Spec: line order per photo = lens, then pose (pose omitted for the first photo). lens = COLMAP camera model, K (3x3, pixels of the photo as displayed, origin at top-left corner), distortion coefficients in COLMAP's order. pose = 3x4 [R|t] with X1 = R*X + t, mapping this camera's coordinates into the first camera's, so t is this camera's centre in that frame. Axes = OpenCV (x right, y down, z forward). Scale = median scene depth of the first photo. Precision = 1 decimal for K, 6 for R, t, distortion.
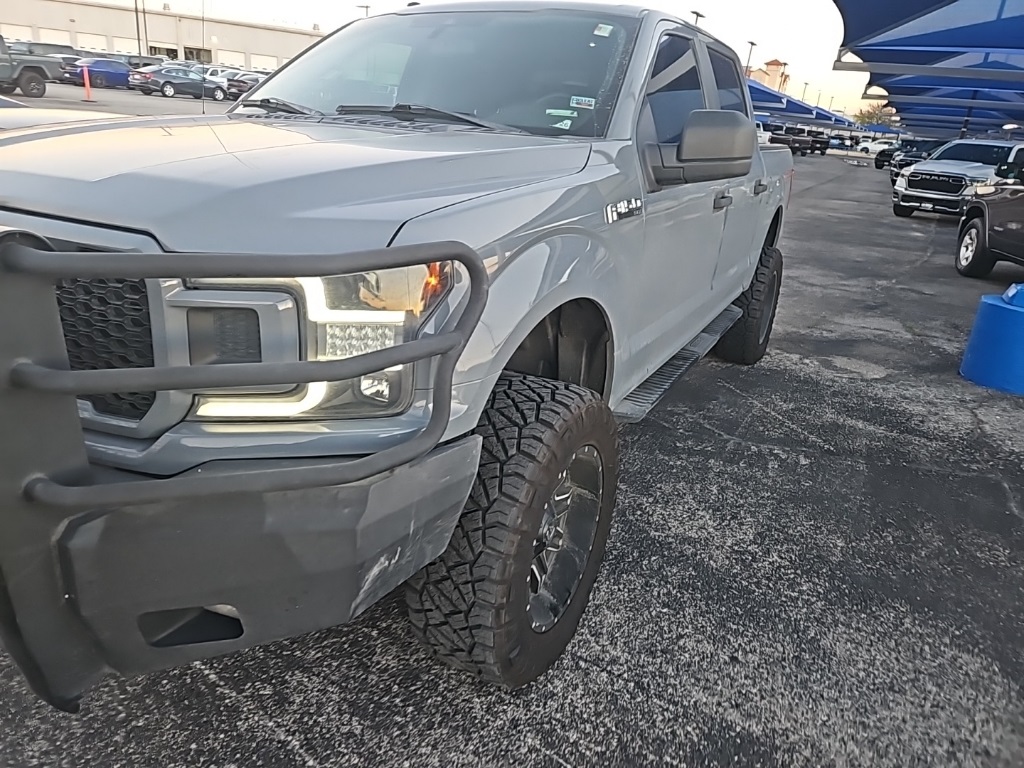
lens RADIAL K [[692.2, 0, 500.0], [0, 692.2, 345.0], [0, 0, 1]] dist [0.067102, -0.055624]
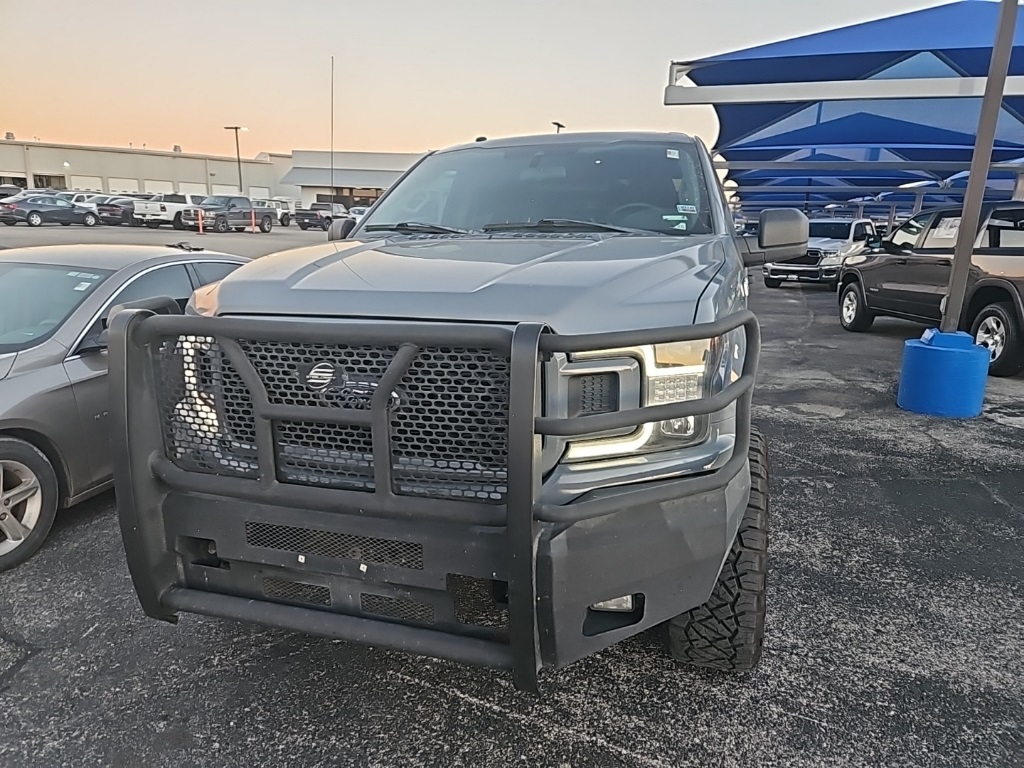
lens RADIAL K [[692.2, 0, 483.7], [0, 692.2, 361.3], [0, 0, 1]] dist [0.067102, -0.055624]
pose [[0.981638, -0.094289, 0.165823, -0.320610], [0.112899, 0.987869, -0.106627, 0.016920], [-0.153758, 0.123390, 0.980374, -0.112463]]
